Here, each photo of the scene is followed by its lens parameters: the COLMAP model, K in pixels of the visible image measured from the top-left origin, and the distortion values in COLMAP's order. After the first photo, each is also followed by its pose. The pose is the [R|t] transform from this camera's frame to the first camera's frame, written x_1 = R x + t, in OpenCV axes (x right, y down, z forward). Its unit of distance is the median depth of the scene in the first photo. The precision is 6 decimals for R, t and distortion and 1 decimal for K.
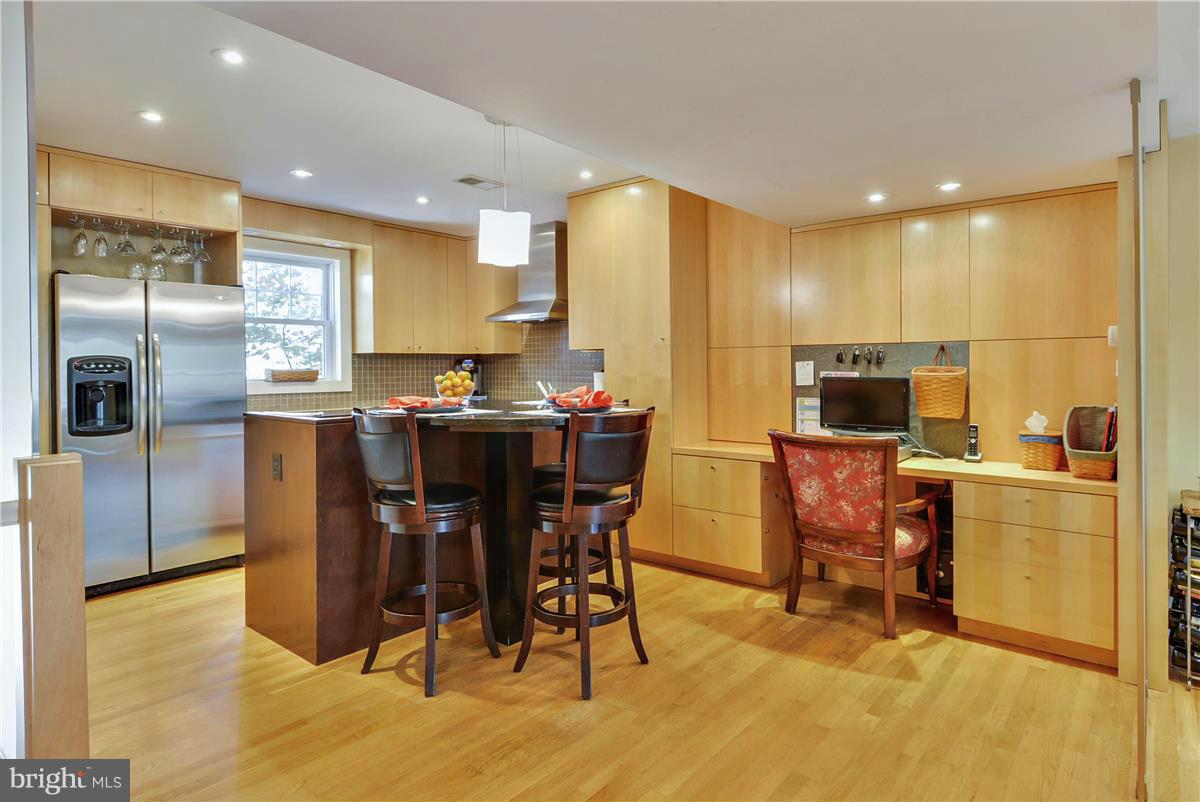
lens RADIAL K [[652.7, 0, 639.9], [0, 652.7, 369.7], [0, 0, 1]] dist [0.017188, -0.001265]
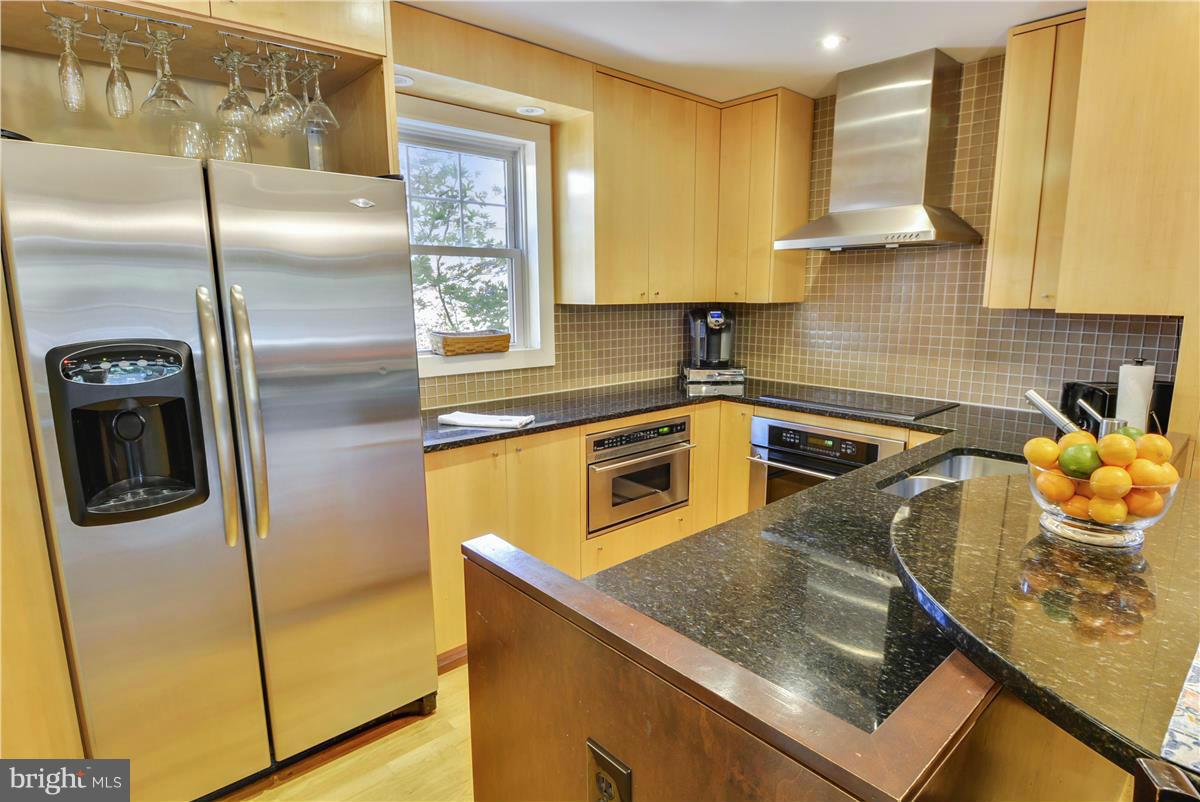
lens RADIAL K [[626.9, 0, 622.8], [0, 626.9, 402.5], [0, 0, 1]] dist [0.002106, -0.000258]
pose [[0.986749, 0.033638, -0.158727, -0.418314], [-0.006329, 0.985508, 0.169511, -0.050386], [0.162129, -0.166260, 0.972662, 0.633145]]
